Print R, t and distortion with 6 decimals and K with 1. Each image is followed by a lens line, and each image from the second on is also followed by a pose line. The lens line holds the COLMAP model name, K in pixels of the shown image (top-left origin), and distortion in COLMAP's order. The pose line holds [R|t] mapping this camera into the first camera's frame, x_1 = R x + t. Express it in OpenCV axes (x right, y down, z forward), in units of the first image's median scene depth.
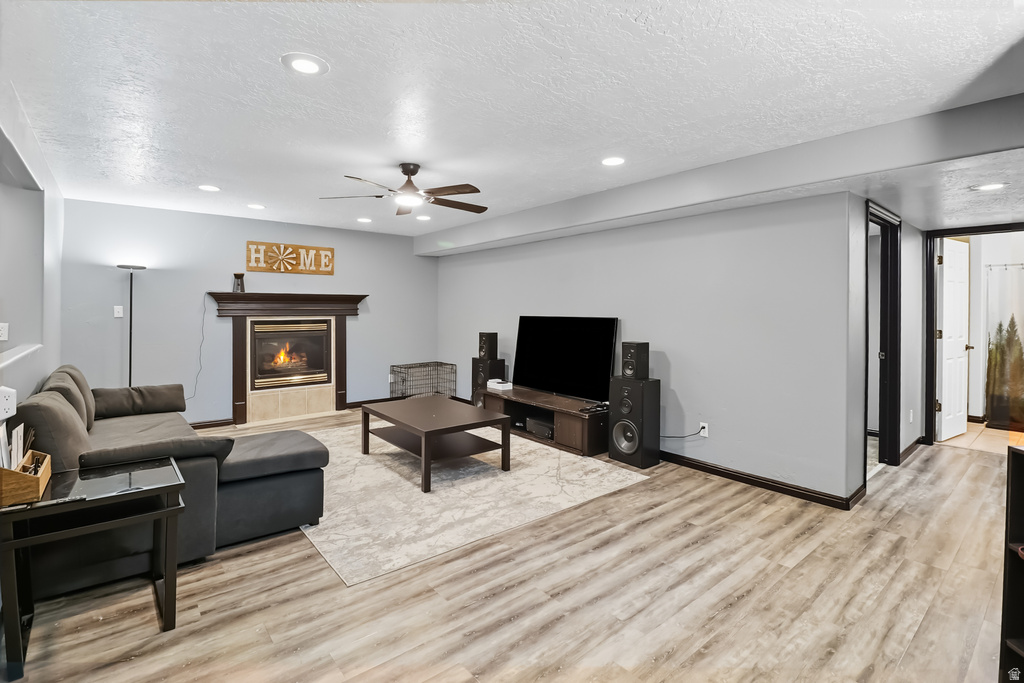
lens RADIAL K [[474.3, 0, 510.3], [0, 474.3, 312.1], [0, 0, 1]] dist [-0.011254, -0.006984]
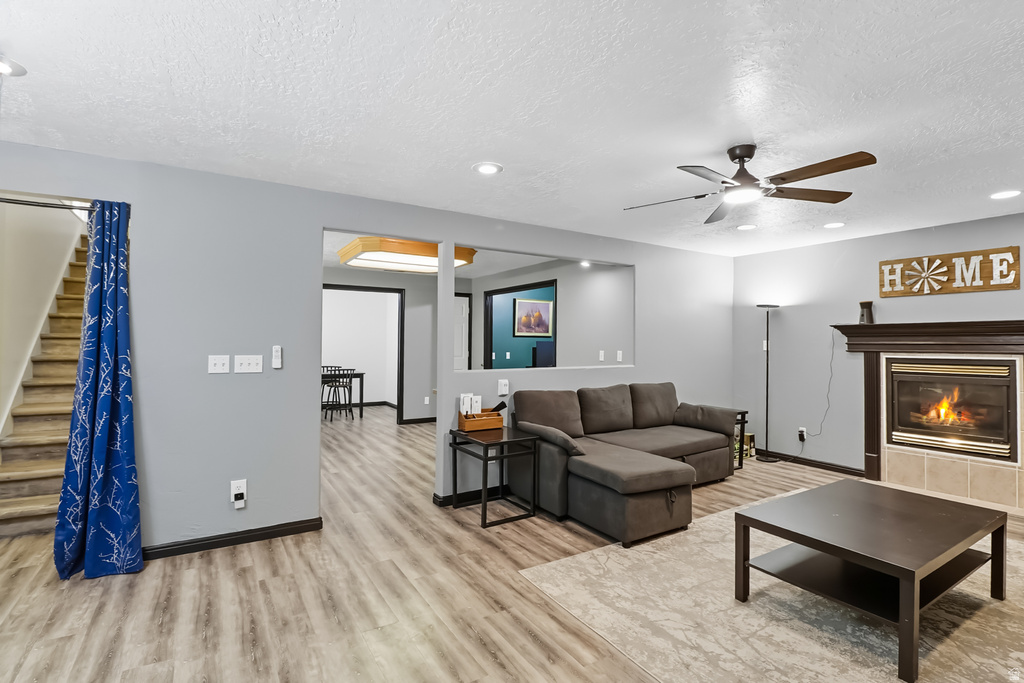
lens RADIAL K [[486.0, 0, 513.2], [0, 486.0, 329.2], [0, 0, 1]] dist [0.000739, -0.007799]
pose [[-0.124054, -0.028077, -0.991878, 0.365448], [-0.011192, 0.999576, -0.026895, -0.001160], [0.992212, 0.007765, -0.124315, 0.458648]]
